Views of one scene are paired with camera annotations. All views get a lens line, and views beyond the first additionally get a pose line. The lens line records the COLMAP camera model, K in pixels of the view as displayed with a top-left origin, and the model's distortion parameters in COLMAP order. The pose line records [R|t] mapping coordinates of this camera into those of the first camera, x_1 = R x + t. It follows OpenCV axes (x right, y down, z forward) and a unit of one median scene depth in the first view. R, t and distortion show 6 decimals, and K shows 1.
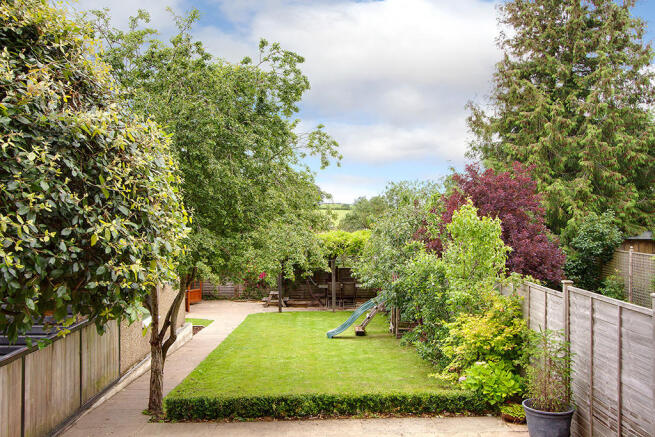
lens RADIAL K [[612.4, 0, 327.5], [0, 612.4, 218.5], [0, 0, 1]] dist [-0.001575, 0.004030]
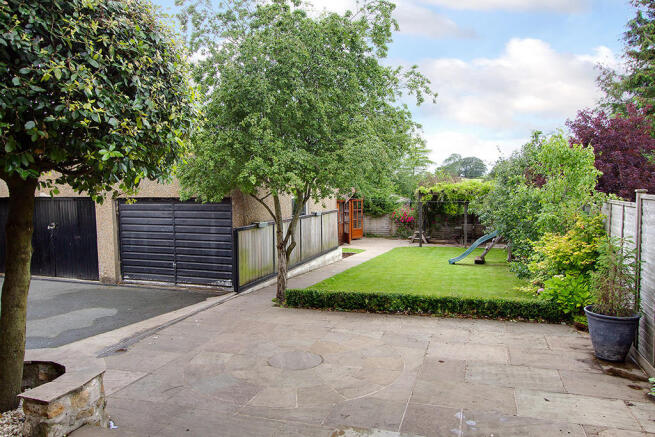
lens RADIAL K [[472.5, 0, 327.5], [0, 472.5, 218.5], [0, 0, 1]] dist [-0.039843, 0.040103]
pose [[0.945863, 0.014533, -0.324242, 0.130877], [0.007247, 0.997802, 0.065865, 0.078130], [0.324486, -0.064649, 0.943679, 0.102296]]
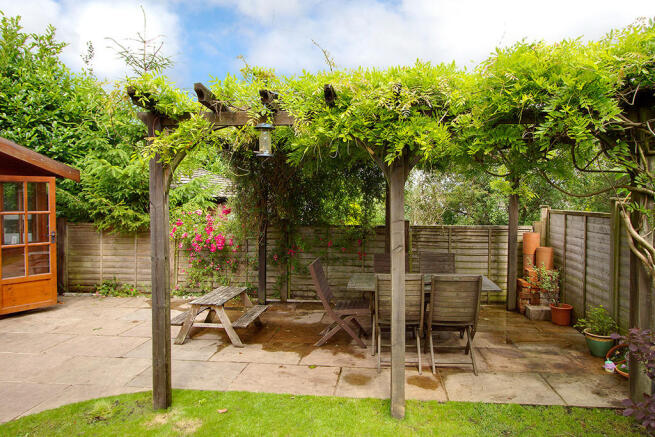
lens RADIAL K [[472.5, 0, 327.5], [0, 472.5, 218.5], [0, 0, 1]] dist [-0.039843, 0.040103]
pose [[0.989515, 0.010128, -0.144075, 0.023433], [-0.002111, 0.998446, 0.055685, 0.172692], [0.144415, -0.054796, 0.987999, 2.016448]]
